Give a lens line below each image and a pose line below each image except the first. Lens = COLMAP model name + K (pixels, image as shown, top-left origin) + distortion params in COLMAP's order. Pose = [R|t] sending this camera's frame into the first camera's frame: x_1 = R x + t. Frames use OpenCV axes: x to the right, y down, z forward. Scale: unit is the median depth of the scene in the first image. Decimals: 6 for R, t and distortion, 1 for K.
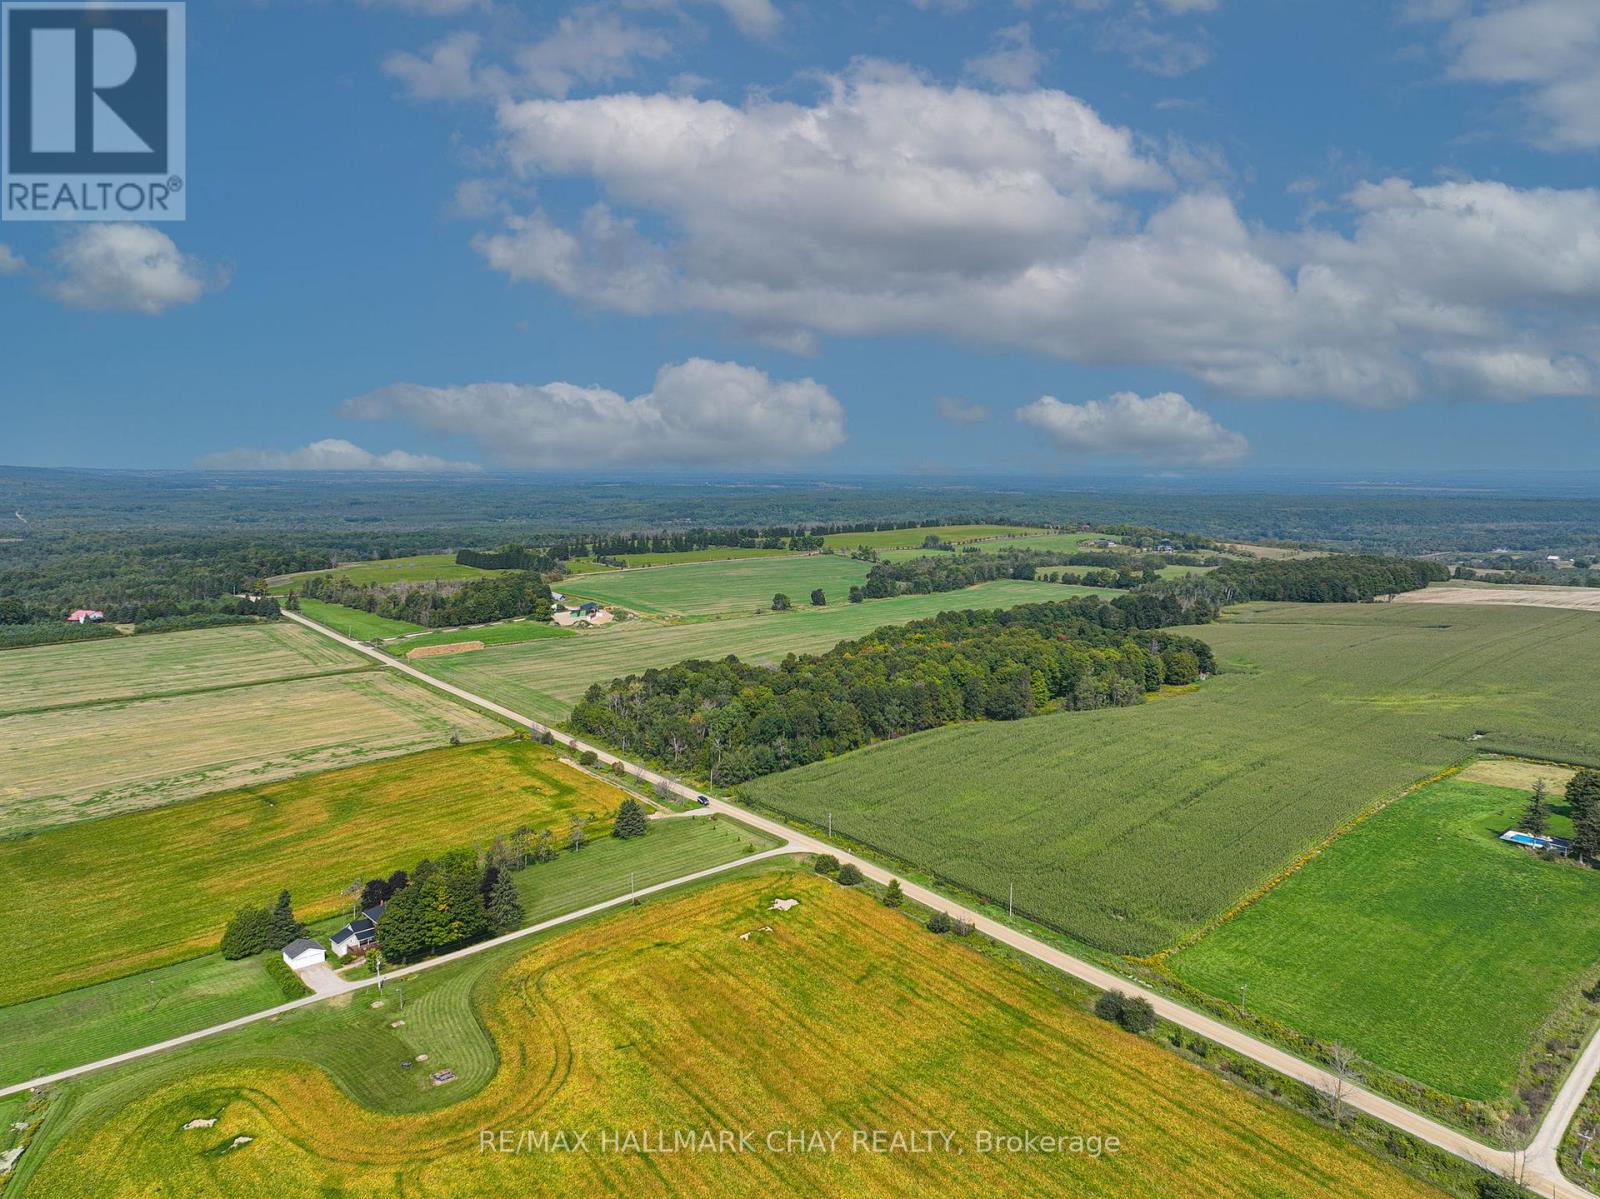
lens RADIAL K [[1156.4, 0, 808.0], [0, 1156.4, 598.6], [0, 0, 1]] dist [0.000017, 0.010097]
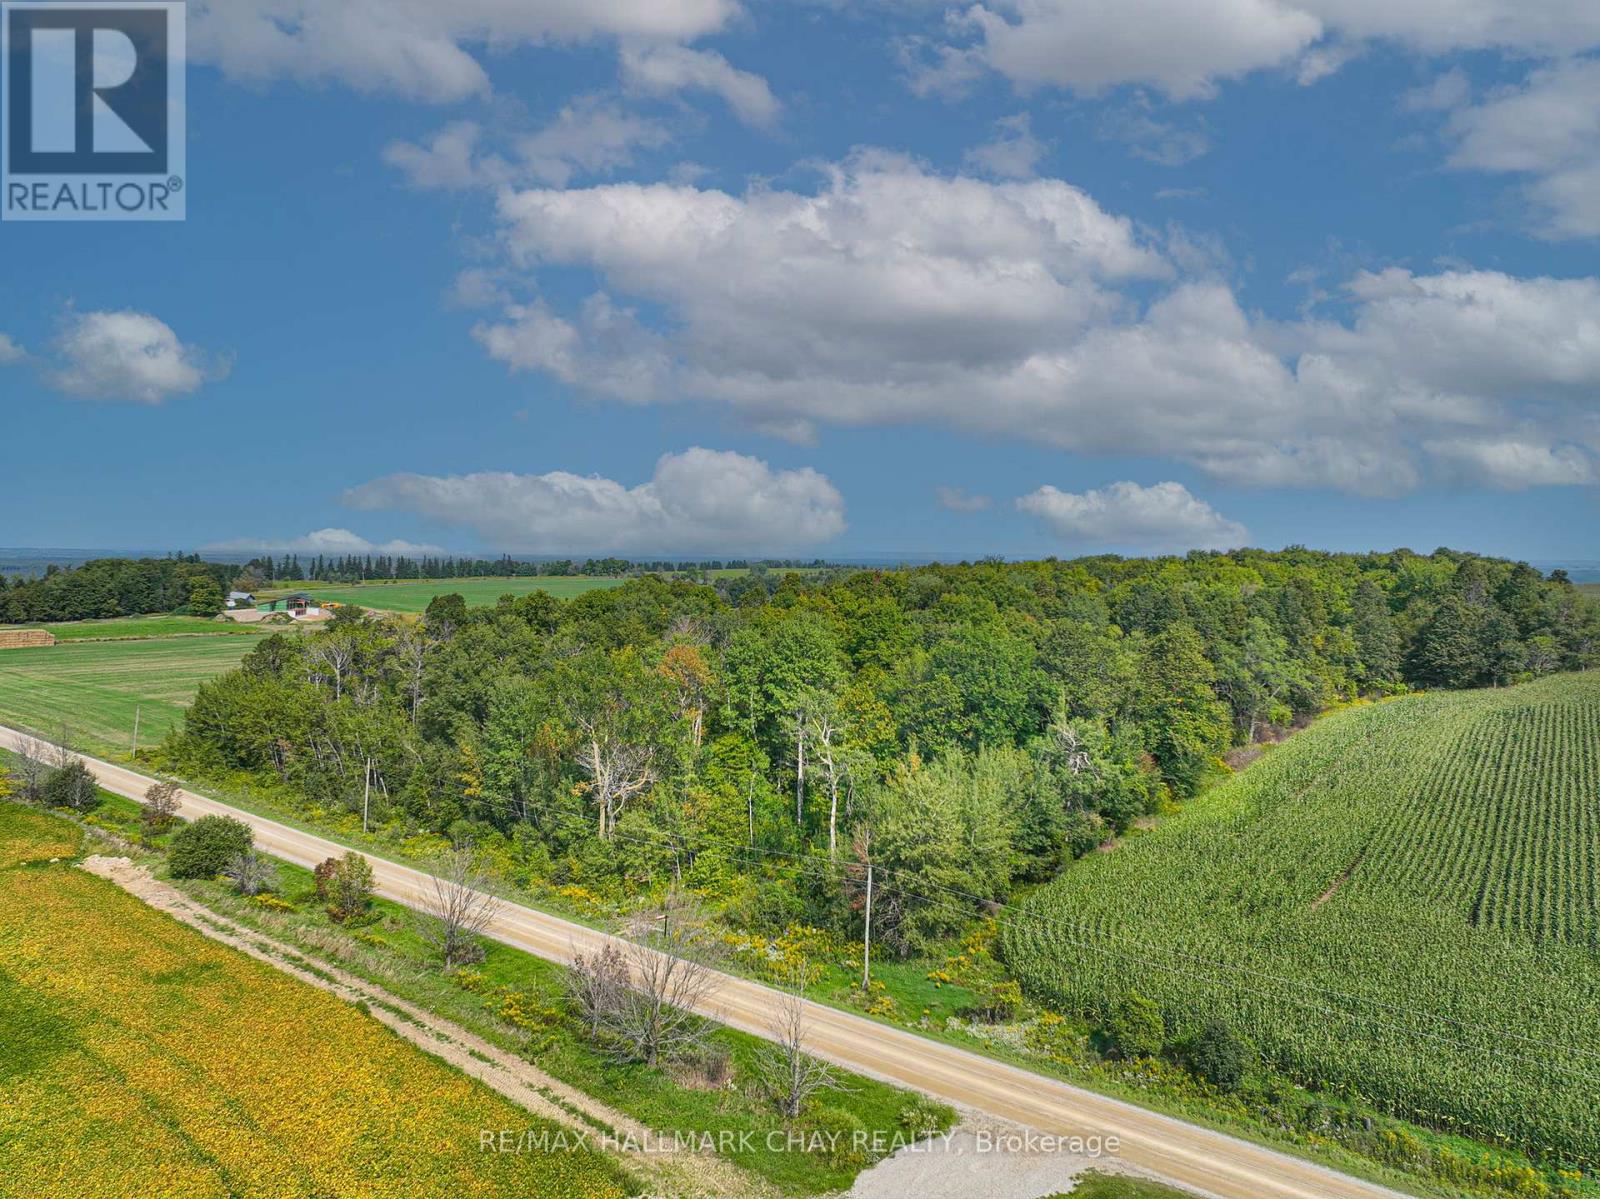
lens RADIAL K [[1156.4, 0, 808.0], [0, 1156.4, 598.6], [0, 0, 1]] dist [0.000017, 0.010097]
pose [[0.976573, -0.003779, 0.215154, -0.080540], [0.019767, 0.997194, -0.072208, 0.070723], [-0.214277, 0.074770, 0.973907, 0.491237]]
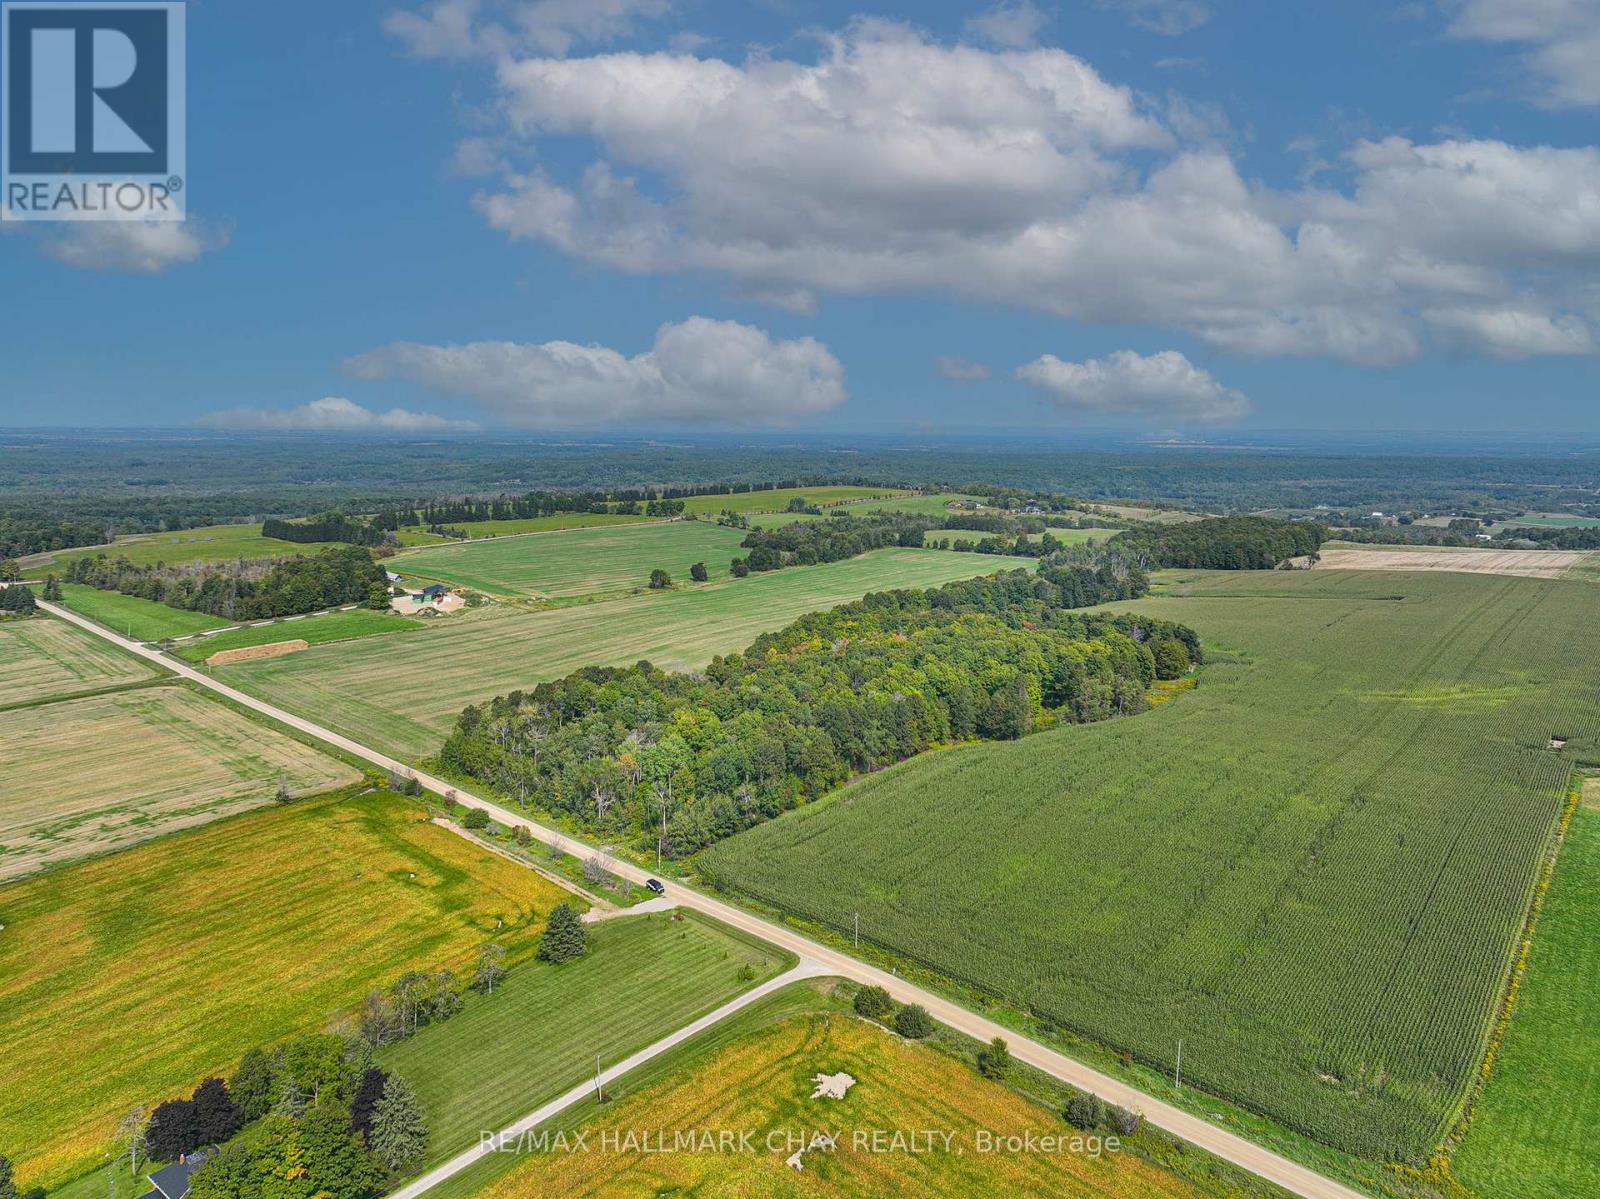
lens RADIAL K [[1156.4, 0, 808.0], [0, 1156.4, 598.6], [0, 0, 1]] dist [0.000017, 0.010097]
pose [[0.988837, -0.020273, 0.147619, -0.057697], [0.015056, 0.999225, 0.036370, -0.017131], [-0.148242, -0.033741, 0.988375, 0.162321]]
